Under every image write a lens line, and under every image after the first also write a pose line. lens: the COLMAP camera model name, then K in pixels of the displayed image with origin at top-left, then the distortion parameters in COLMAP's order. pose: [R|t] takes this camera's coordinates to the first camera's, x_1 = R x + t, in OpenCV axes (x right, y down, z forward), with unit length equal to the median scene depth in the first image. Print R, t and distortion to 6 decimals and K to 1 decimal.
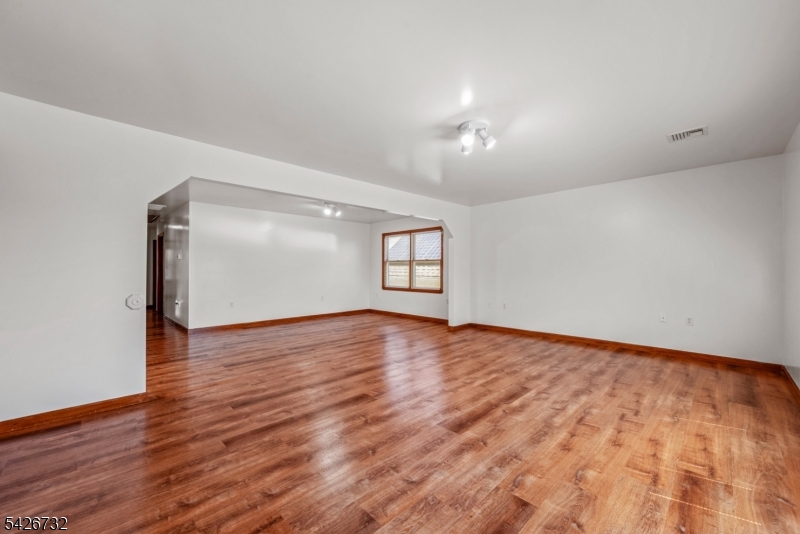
lens RADIAL K [[317.9, 0, 402.4], [0, 317.9, 271.2], [0, 0, 1]] dist [-0.000925, -0.000133]
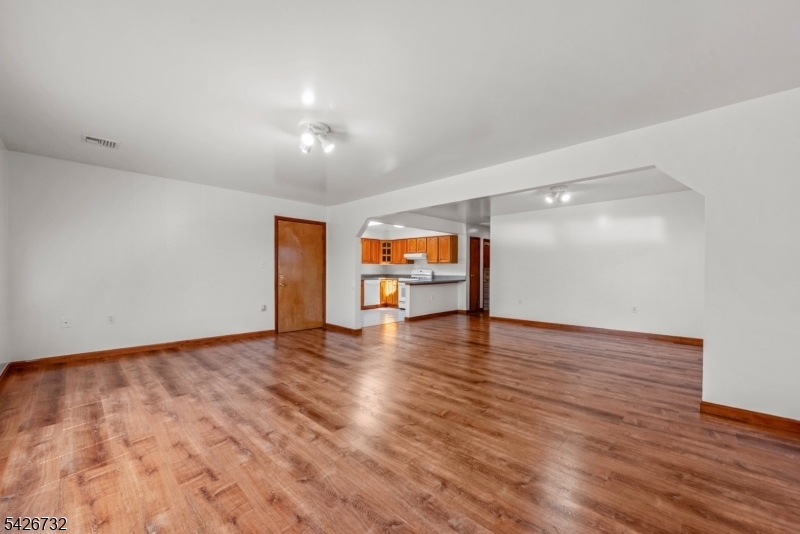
lens RADIAL K [[317.9, 0, 396.0], [0, 317.9, 271.6], [0, 0, 1]] dist [-0.000925, -0.000133]
pose [[0.010481, 0.003720, -0.999938, 1.560091], [-0.004701, 0.999982, 0.003671, 0.000666], [0.999934, 0.004663, 0.010498, 1.558482]]
